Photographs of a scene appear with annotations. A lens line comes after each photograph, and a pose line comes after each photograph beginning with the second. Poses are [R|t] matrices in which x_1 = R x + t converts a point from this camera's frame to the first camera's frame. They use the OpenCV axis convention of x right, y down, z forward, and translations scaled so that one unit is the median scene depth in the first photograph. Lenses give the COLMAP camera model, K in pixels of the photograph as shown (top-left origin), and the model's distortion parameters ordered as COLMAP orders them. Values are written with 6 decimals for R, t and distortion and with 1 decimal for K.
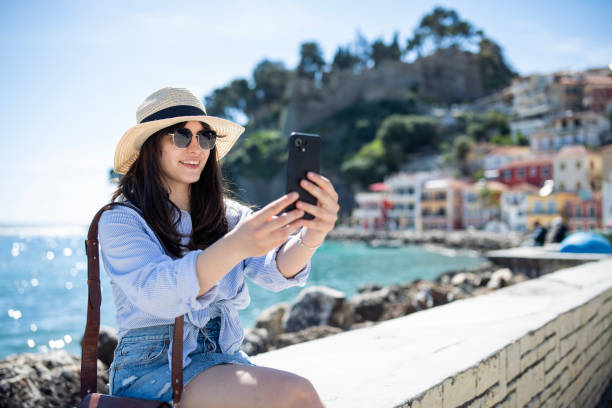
lens RADIAL K [[629.2, 0, 311.6], [0, 629.2, 203.0], [0, 0, 1]] dist [-0.032560, -0.015474]
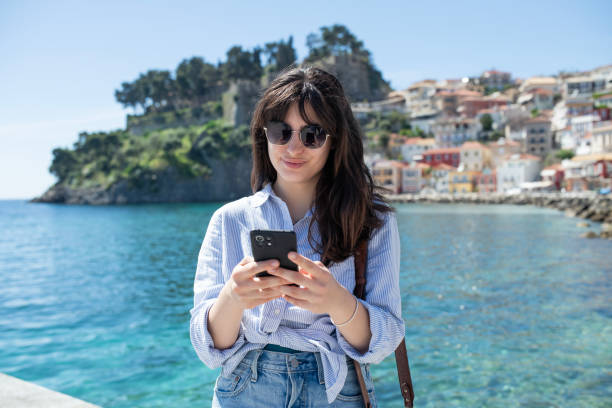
lens RADIAL K [[654.4, 0, 307.4], [0, 654.4, 204.7], [0, 0, 1]] dist [-0.016426, -0.005418]
pose [[0.946599, -0.031696, 0.320852, -0.481139], [0.015412, 0.998467, 0.053168, -0.019418], [-0.322045, -0.045384, 0.945636, -0.448857]]
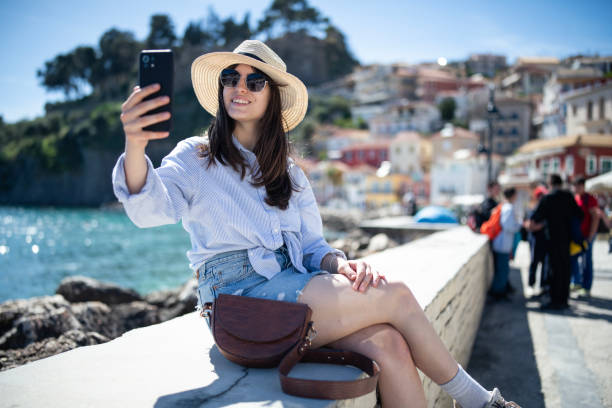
lens RADIAL K [[613.7, 0, 311.2], [0, 613.7, 203.9], [0, 0, 1]] dist [-0.036389, -0.004484]
pose [[0.968749, 0.017450, 0.247430, -0.009518], [-0.027225, 0.998976, 0.036142, 0.000705], [-0.246546, -0.041749, 0.968231, -0.007601]]
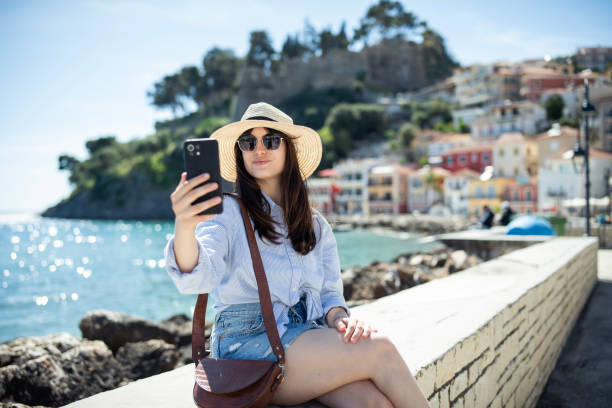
lens RADIAL K [[613.7, 0, 311.2], [0, 613.7, 203.9], [0, 0, 1]] dist [-0.036389, -0.004484]
pose [[0.996638, -0.007436, 0.081594, -0.002934], [0.005388, 0.999666, 0.025293, -0.000309], [-0.081754, -0.024768, 0.996345, -0.002519]]
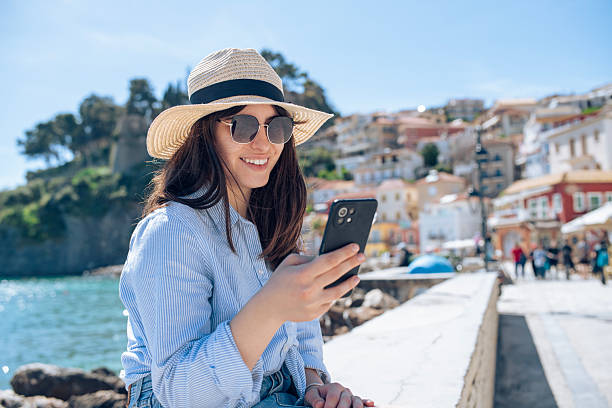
lens RADIAL K [[617.9, 0, 311.3], [0, 617.9, 202.6], [0, 0, 1]] dist [-0.036348, -0.015657]
pose [[0.963352, -0.017307, 0.267683, -0.007981], [0.032411, 0.998115, -0.052110, 0.000407], [-0.266276, 0.058876, 0.962097, -0.002475]]
